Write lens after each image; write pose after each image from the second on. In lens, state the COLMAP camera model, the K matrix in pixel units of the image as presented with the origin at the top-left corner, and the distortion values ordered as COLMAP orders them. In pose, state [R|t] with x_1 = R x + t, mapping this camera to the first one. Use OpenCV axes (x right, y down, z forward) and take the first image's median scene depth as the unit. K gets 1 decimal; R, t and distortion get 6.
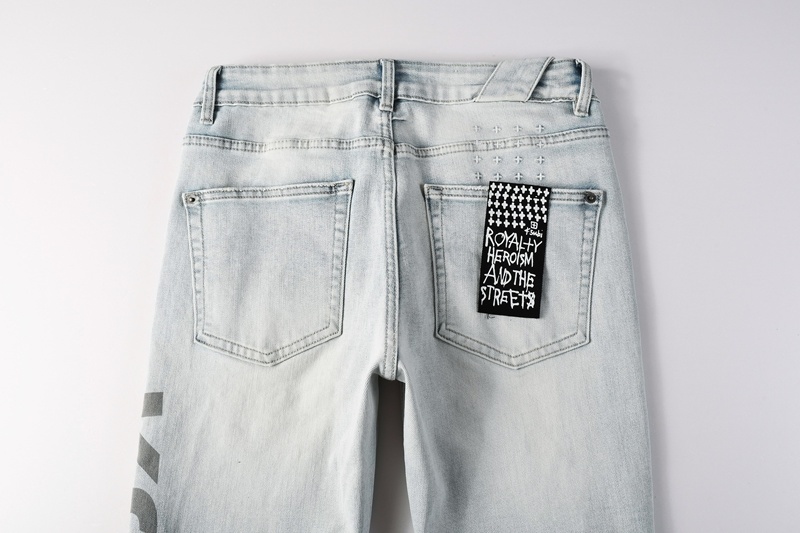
lens RADIAL K [[710.7, 0, 401.8], [0, 710.7, 267.8], [0, 0, 1]] dist [-0.001968, -0.004921]
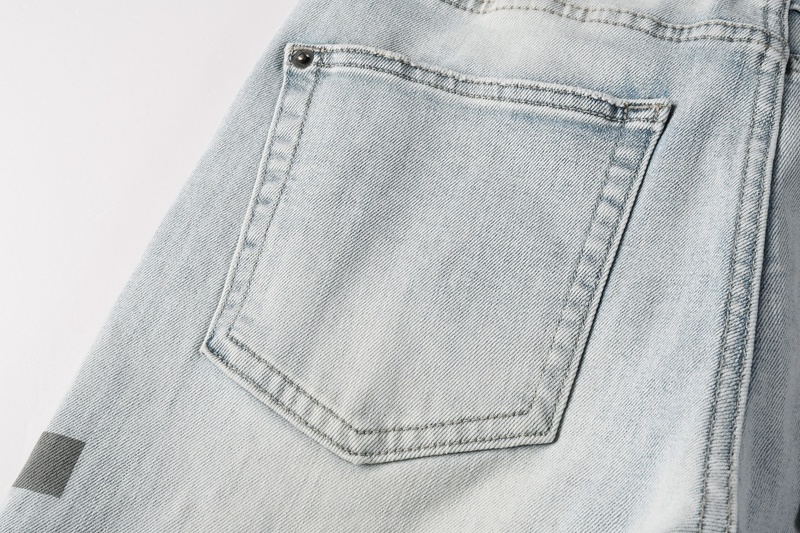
lens RADIAL K [[915.7, 0, 399.9], [0, 915.7, 264.5], [0, 0, 1]] dist [0.027909, 0.000000]
pose [[0.948247, 0.280195, -0.149395, -0.115378], [-0.305039, 0.934500, -0.183471, 0.118978], [0.088202, 0.219547, 0.971607, 0.476583]]
